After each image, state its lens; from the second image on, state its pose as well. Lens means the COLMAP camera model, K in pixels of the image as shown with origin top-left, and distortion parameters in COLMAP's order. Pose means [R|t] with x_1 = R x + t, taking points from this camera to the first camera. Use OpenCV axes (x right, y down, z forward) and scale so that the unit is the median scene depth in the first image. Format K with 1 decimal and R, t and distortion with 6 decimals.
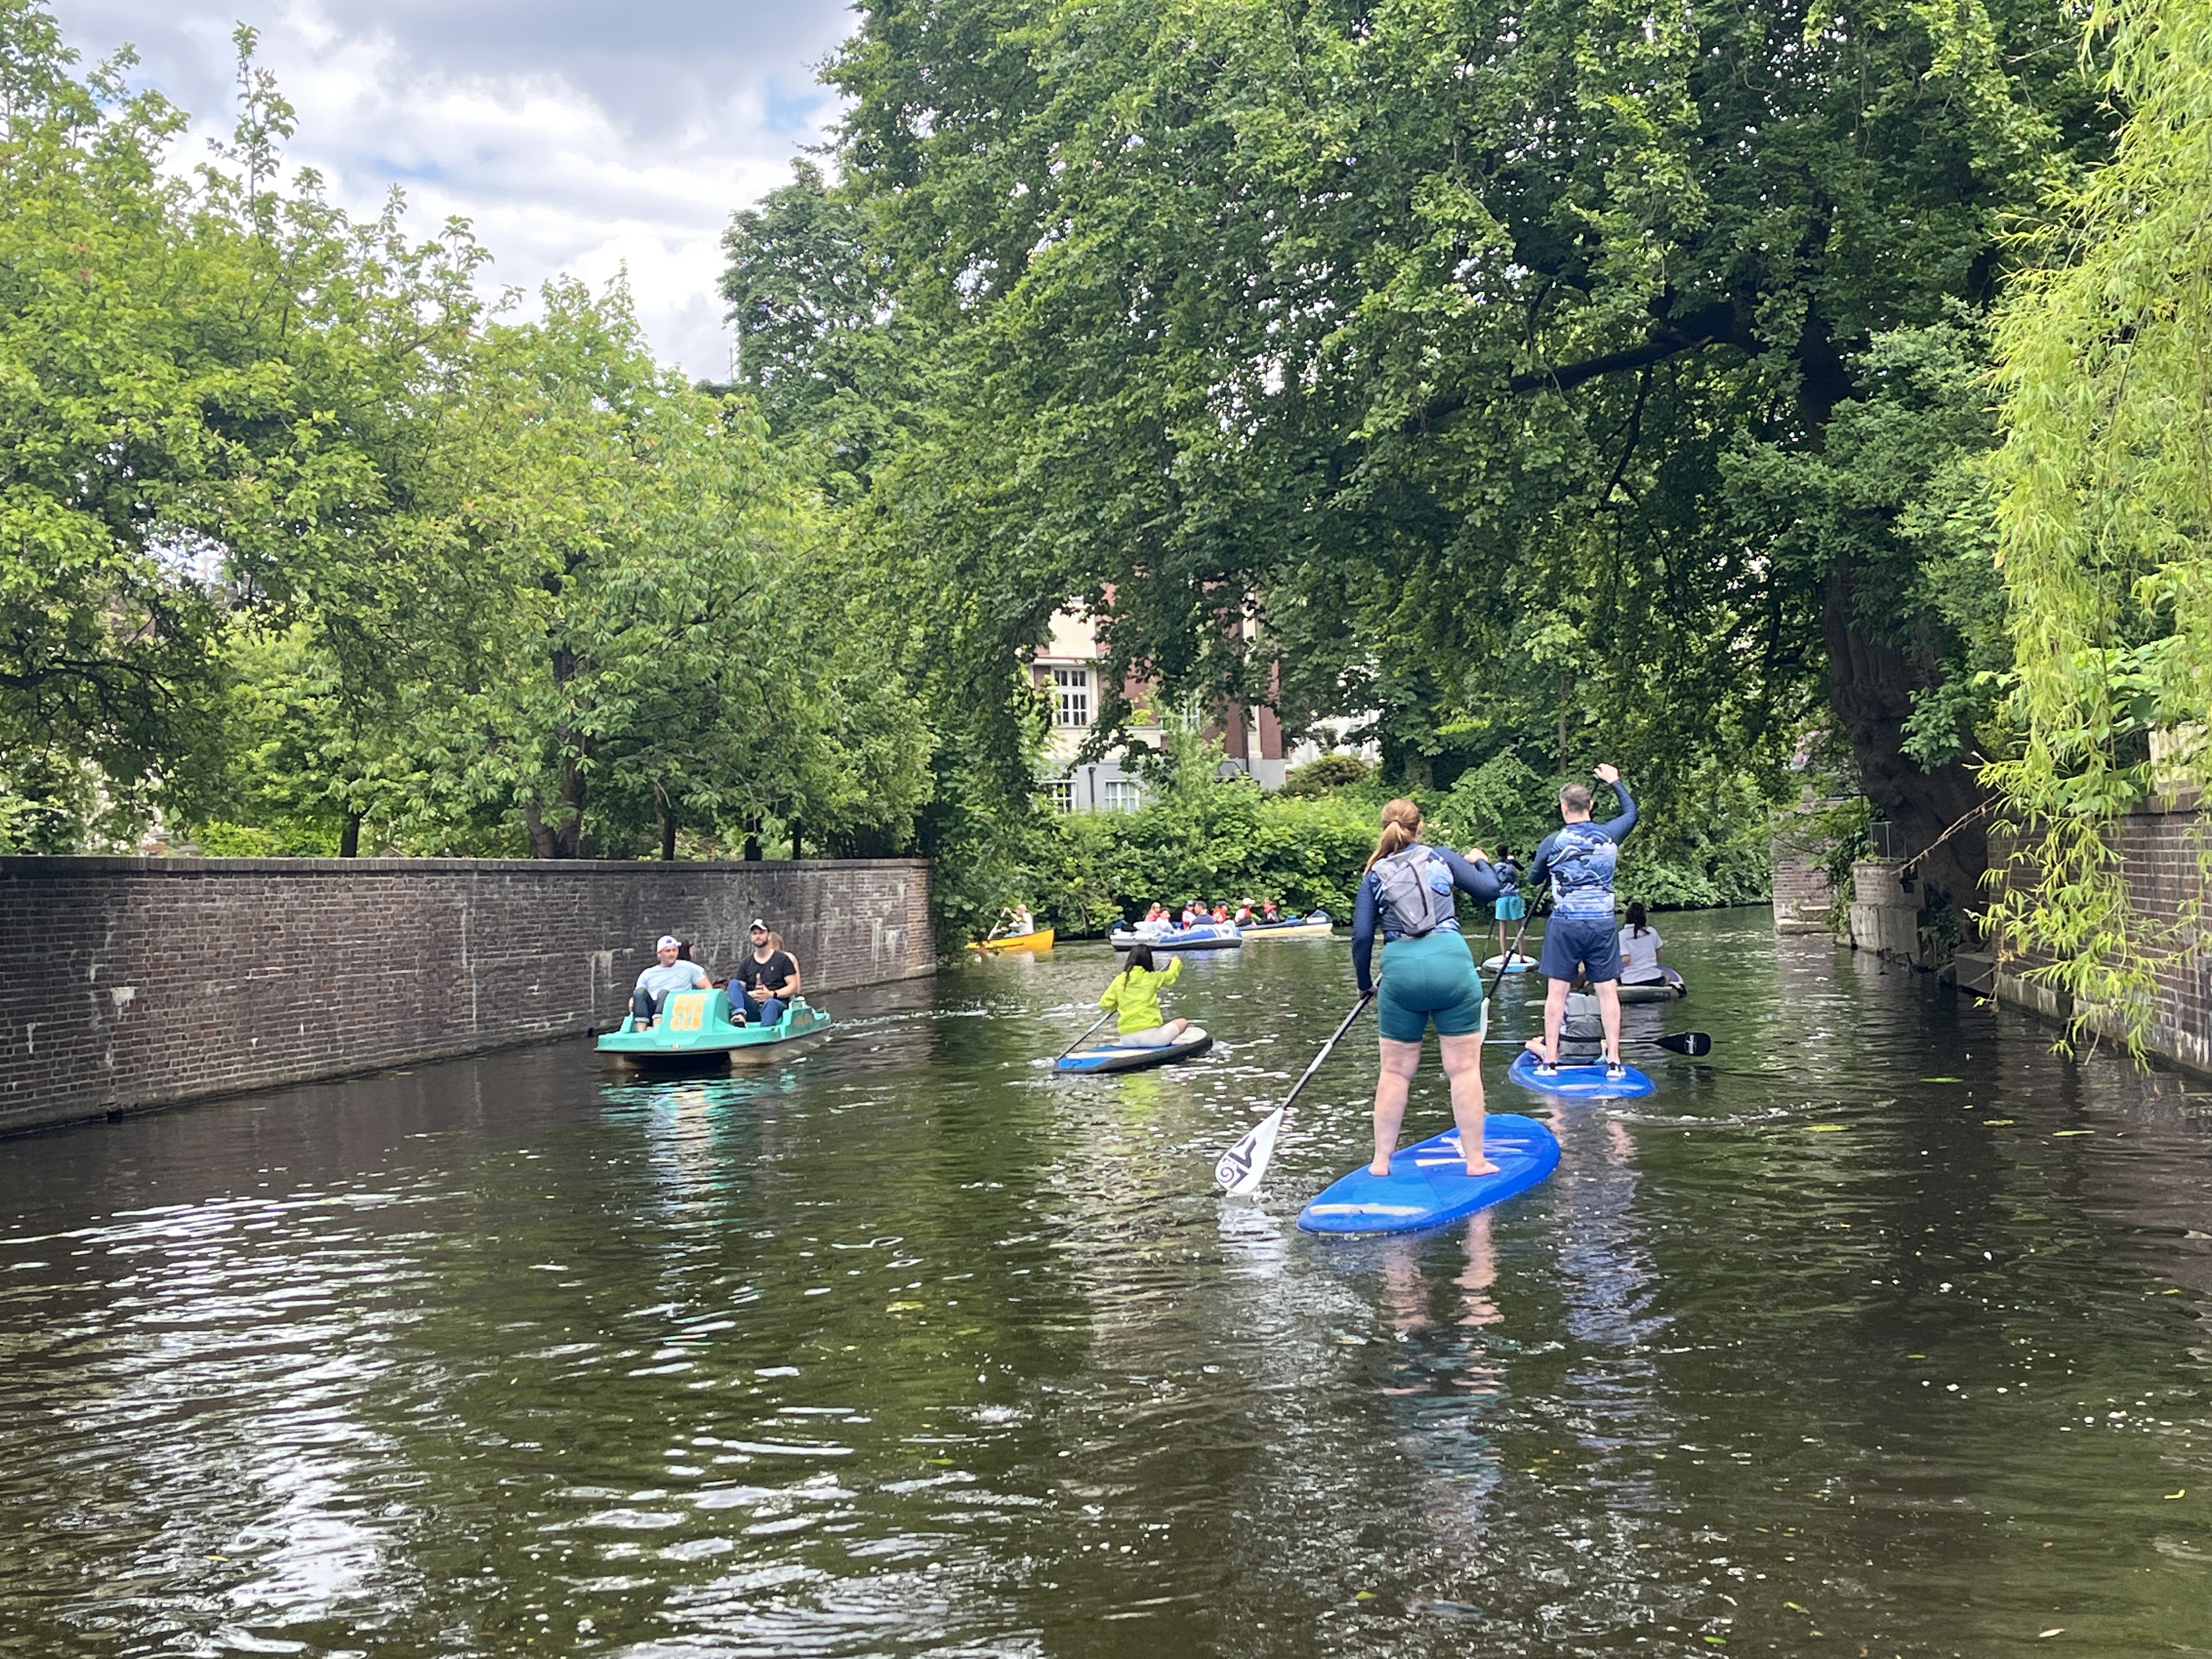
lens RADIAL K [[2896.0, 0, 1102.5], [0, 2896.0, 834.5], [0, 0, 1]] dist [0.169158, 0.000000]
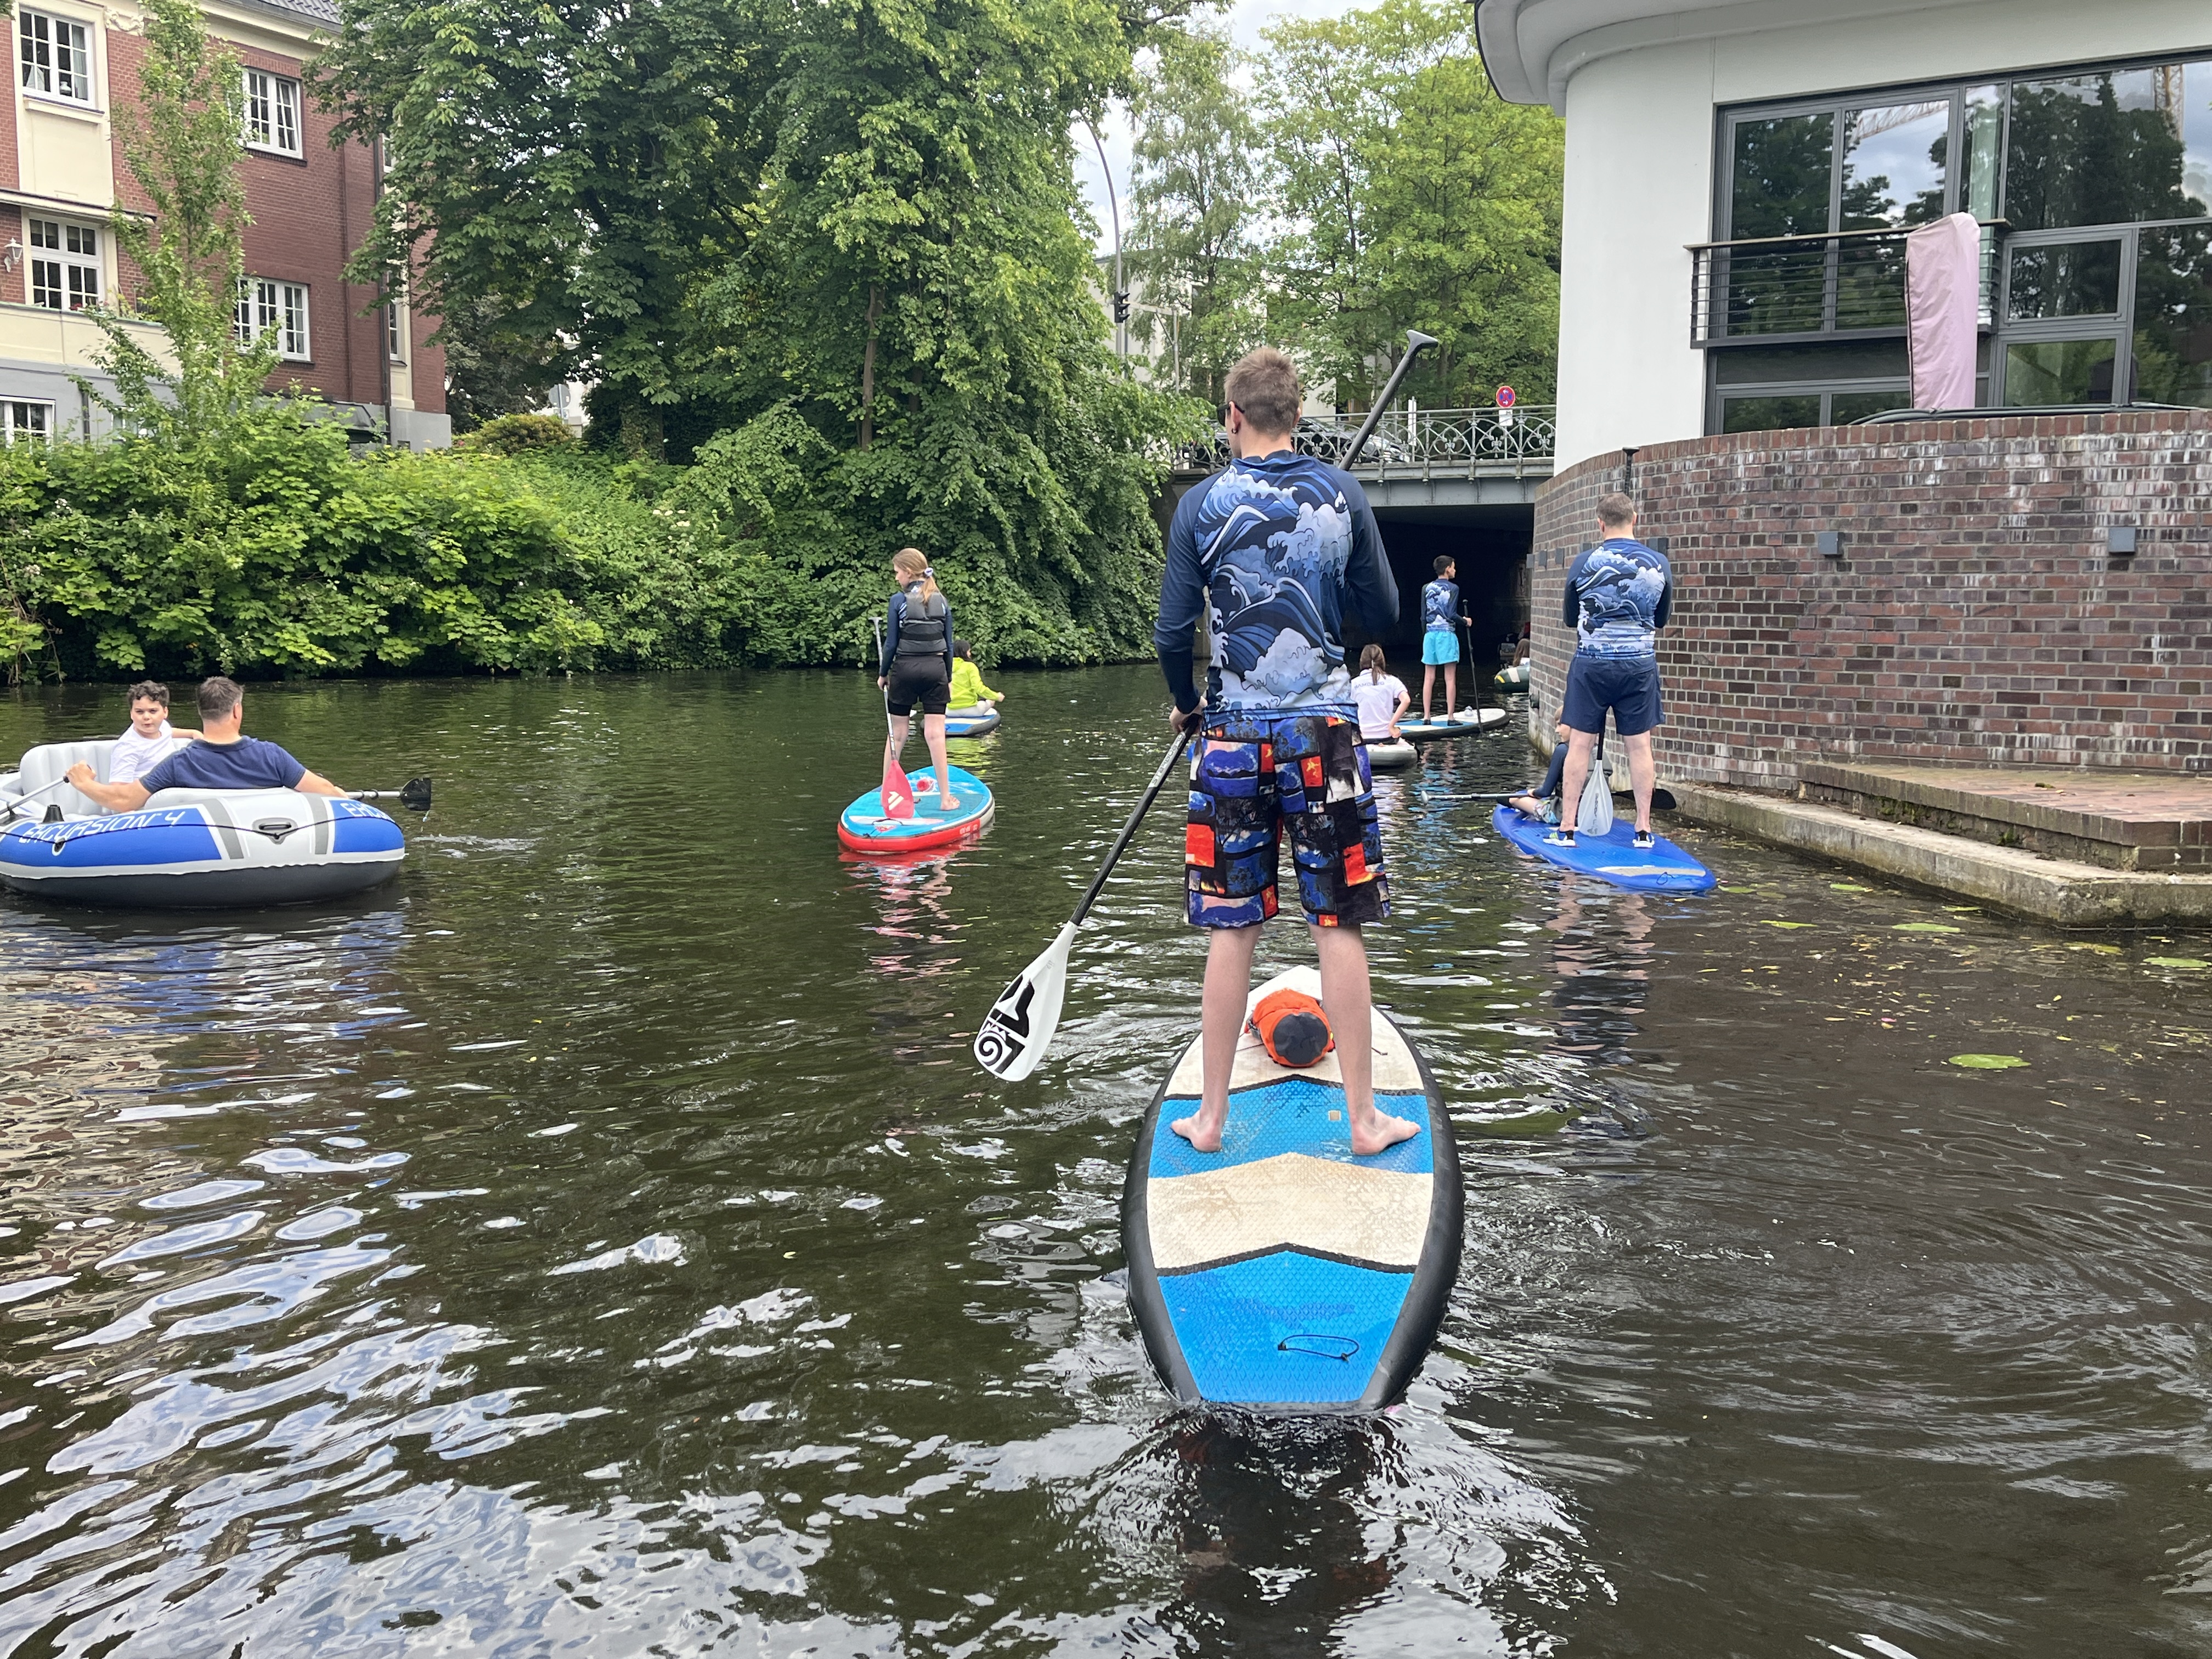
lens RADIAL K [[2118.1, 0, 1104.7], [0, 2118.1, 839.1], [0, 0, 1]] dist [0.019485, 0.000000]
pose [[0.950405, 0.016084, 0.310600, 0.066204], [-0.055326, 0.991477, 0.117949, 0.007134], [-0.306055, -0.129283, 0.943195, 0.550305]]
